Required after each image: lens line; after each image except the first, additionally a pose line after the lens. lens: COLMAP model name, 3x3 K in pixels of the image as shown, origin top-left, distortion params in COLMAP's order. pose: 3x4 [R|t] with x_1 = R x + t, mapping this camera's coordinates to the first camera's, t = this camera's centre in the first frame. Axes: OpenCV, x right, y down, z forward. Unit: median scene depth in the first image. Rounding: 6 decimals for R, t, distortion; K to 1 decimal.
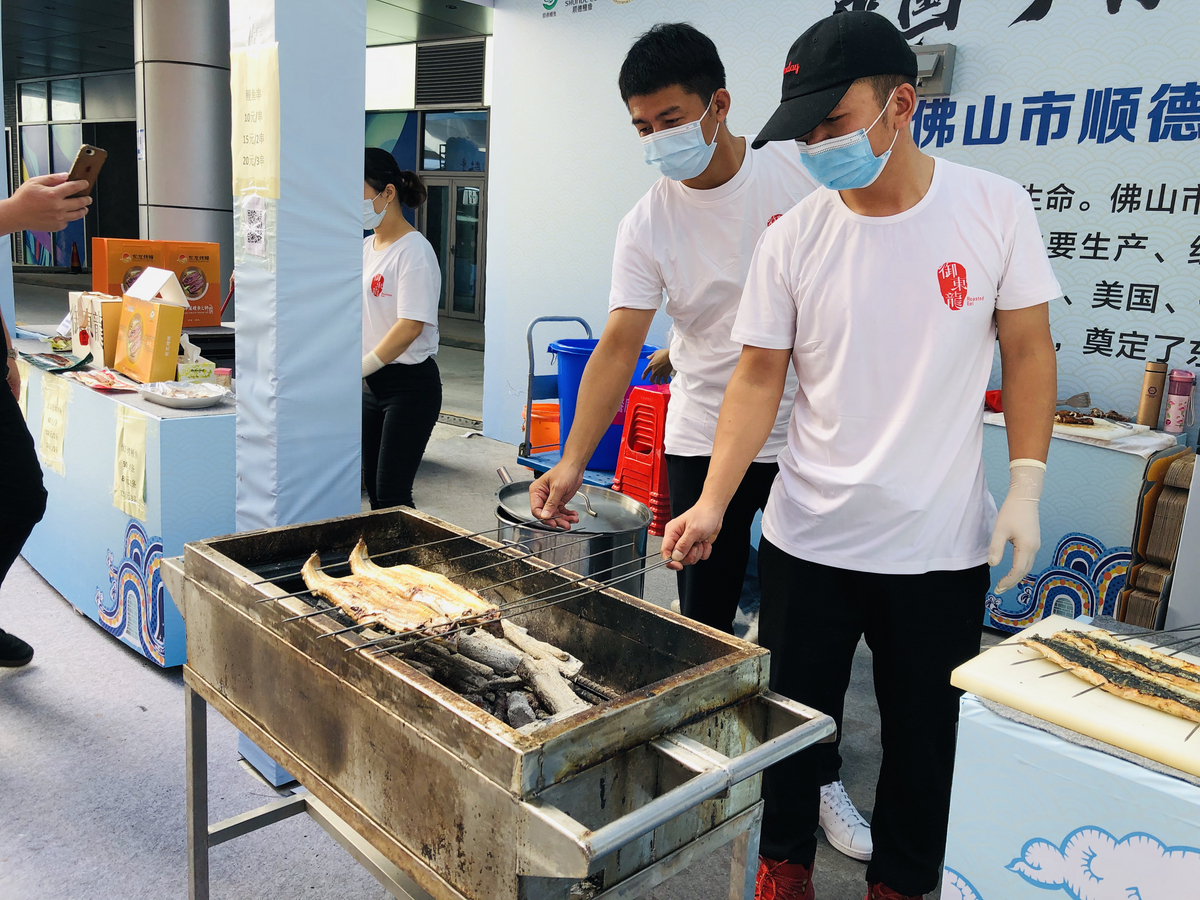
lens RADIAL K [[1049.4, 0, 599.7], [0, 1049.4, 444.1], [0, 0, 1]] dist [-0.000512, -0.024661]
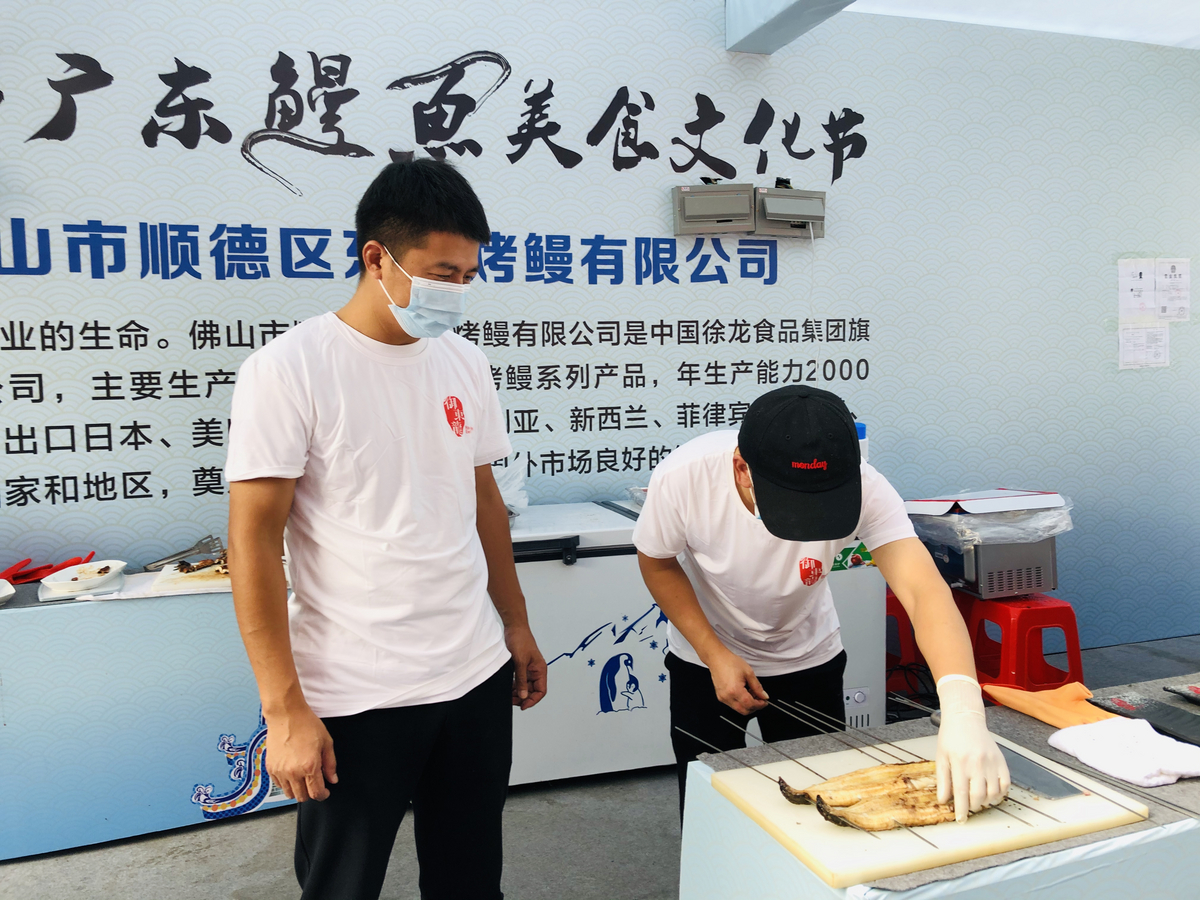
lens RADIAL K [[1049.4, 0, 600.7], [0, 1049.4, 457.3], [0, 0, 1]] dist [-0.000512, -0.024661]
pose [[0.356497, -0.118155, 0.926795, -0.287585], [0.223375, 0.973982, 0.038248, -0.075937], [-0.907201, 0.193388, 0.373615, 0.311573]]
